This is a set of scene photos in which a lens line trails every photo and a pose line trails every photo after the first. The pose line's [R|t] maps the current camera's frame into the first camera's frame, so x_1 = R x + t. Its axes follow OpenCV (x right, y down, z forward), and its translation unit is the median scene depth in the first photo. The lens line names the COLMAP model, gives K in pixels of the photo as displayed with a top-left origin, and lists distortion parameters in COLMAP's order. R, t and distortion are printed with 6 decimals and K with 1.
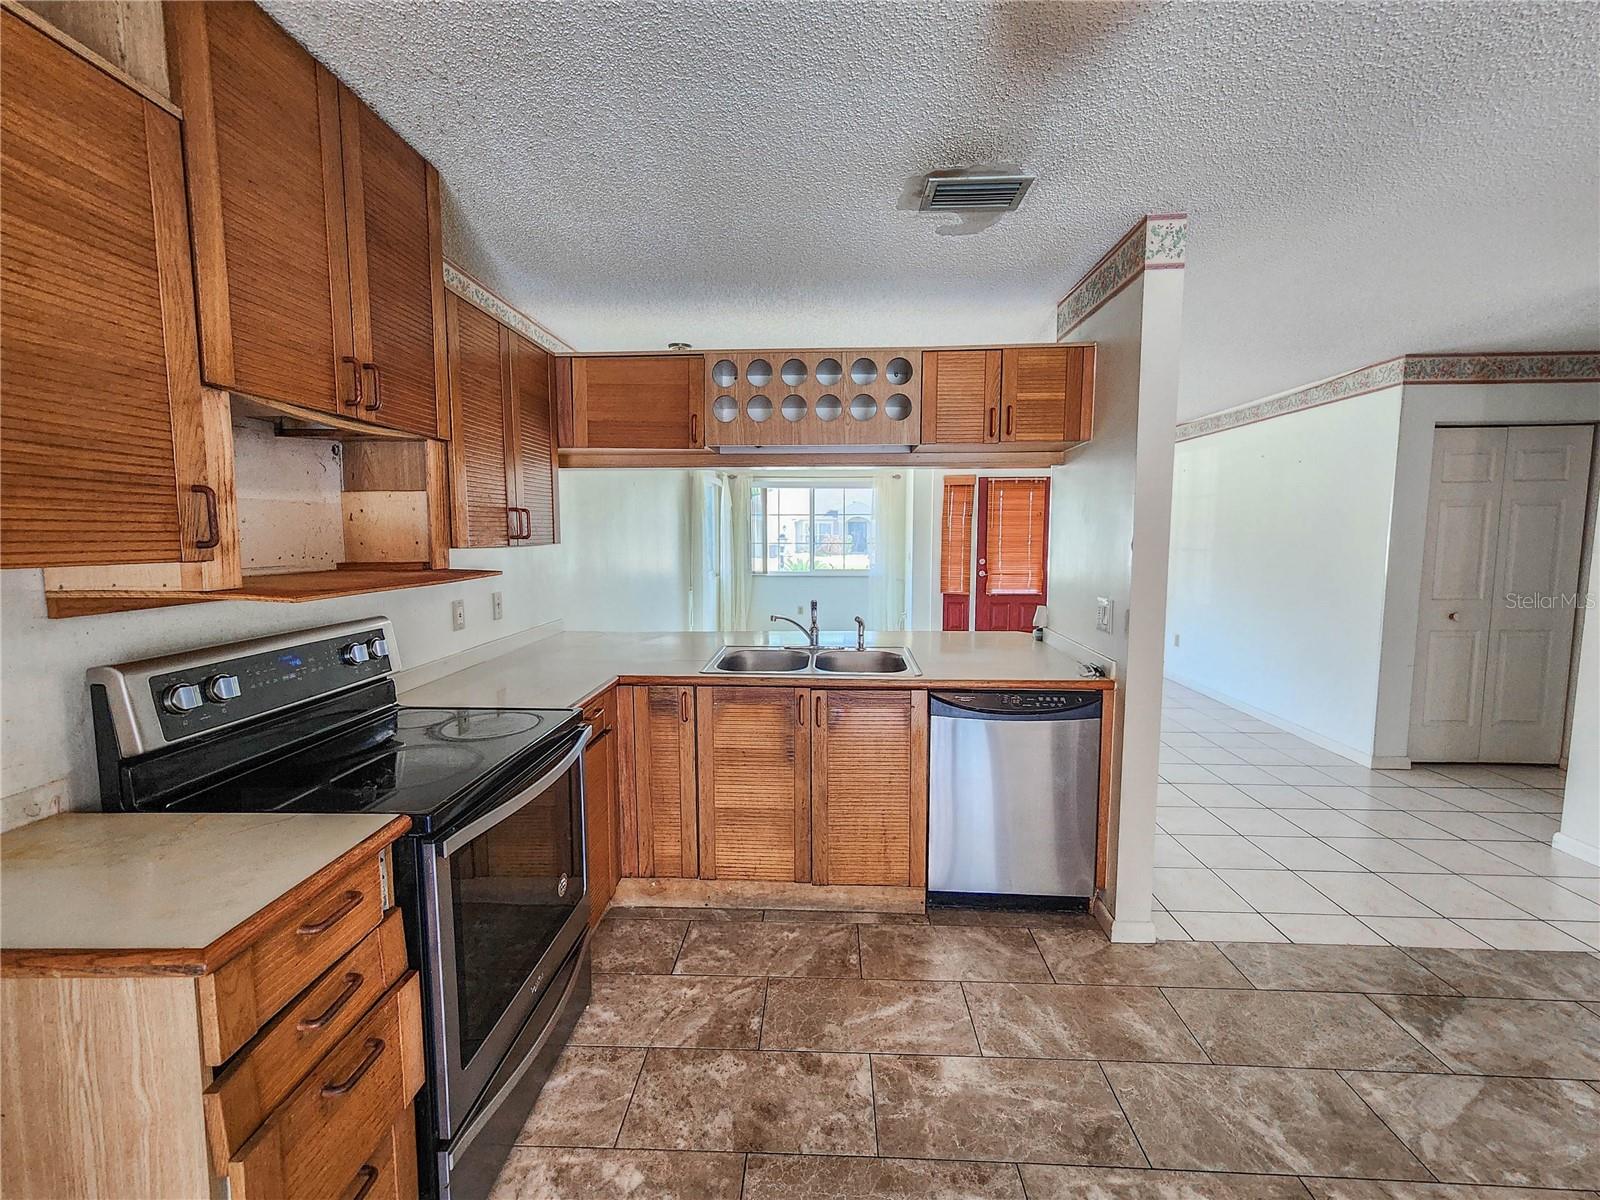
lens RADIAL K [[661.8, 0, 804.1], [0, 661.8, 594.4], [0, 0, 1]] dist [0.004765, 0.000640]
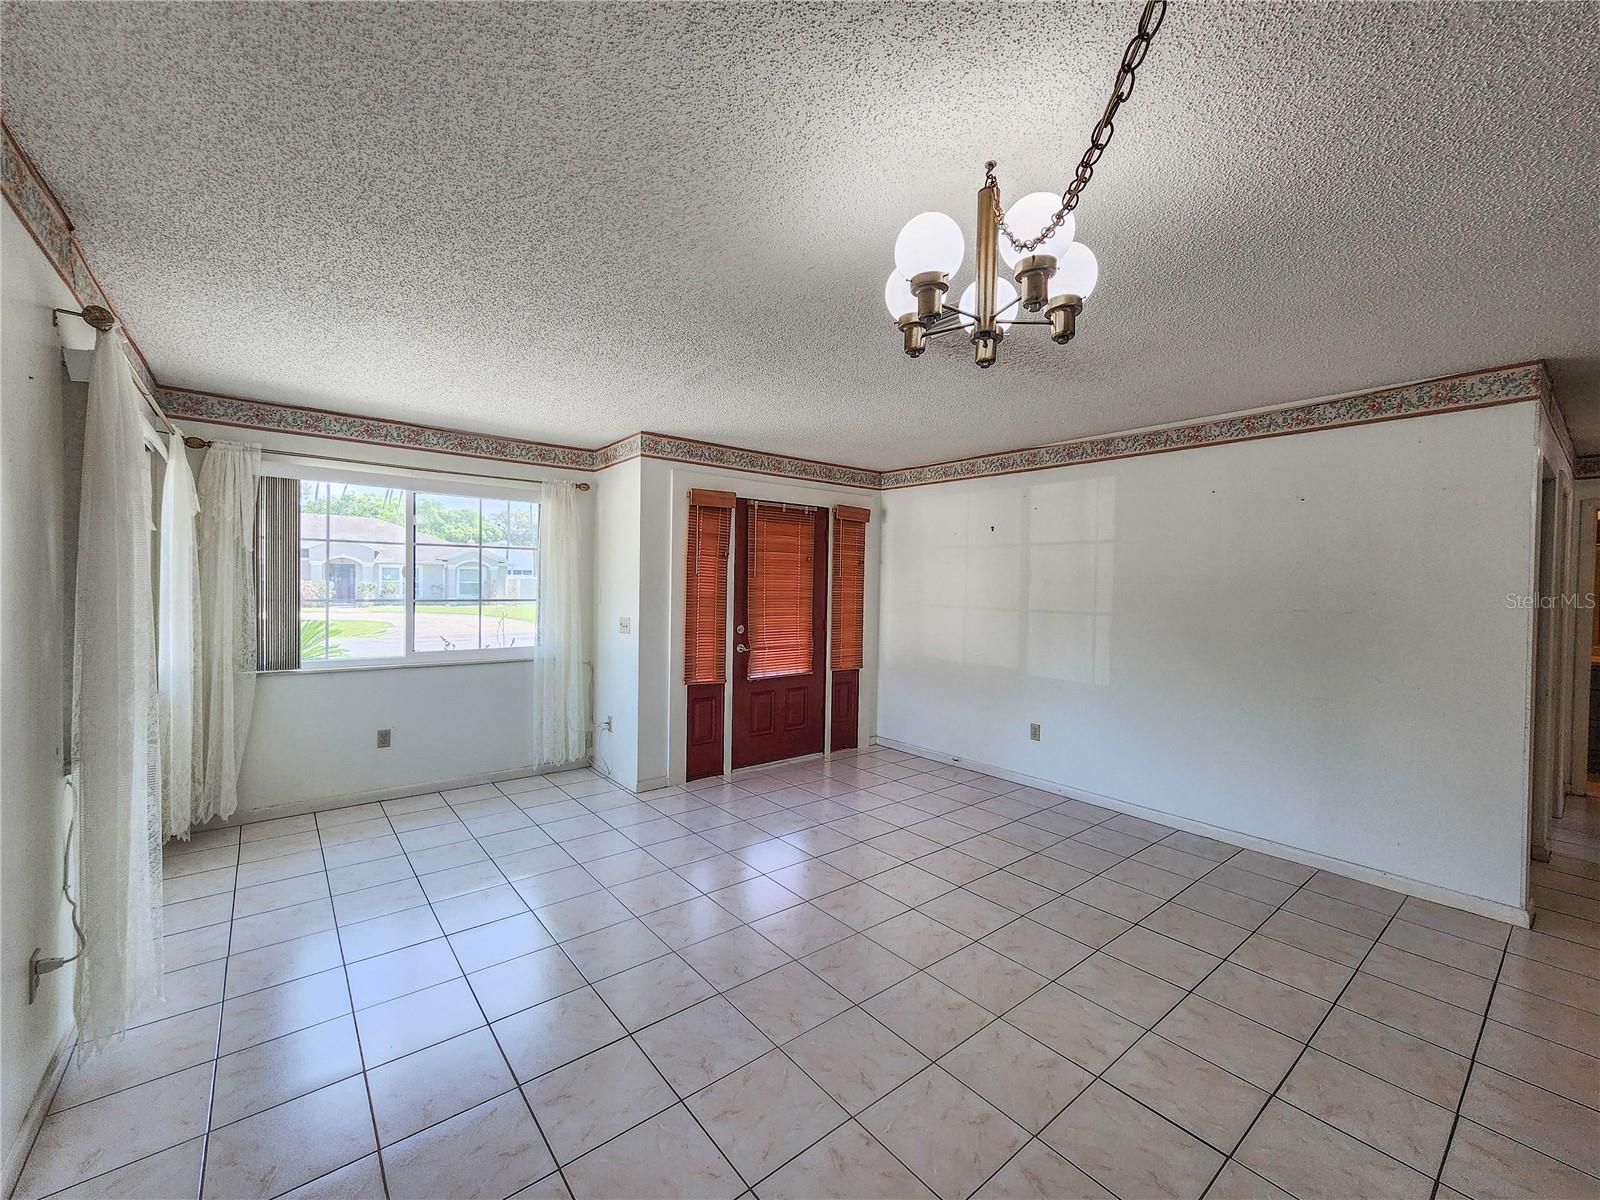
lens RADIAL K [[661.8, 0, 806.3], [0, 661.8, 601.8], [0, 0, 1]] dist [0.004765, 0.000640]
pose [[0.749088, -0.004130, 0.662457, -0.341503], [0.046795, 0.997813, -0.046693, -0.140030], [-0.660815, 0.065977, 0.747643, 1.537740]]
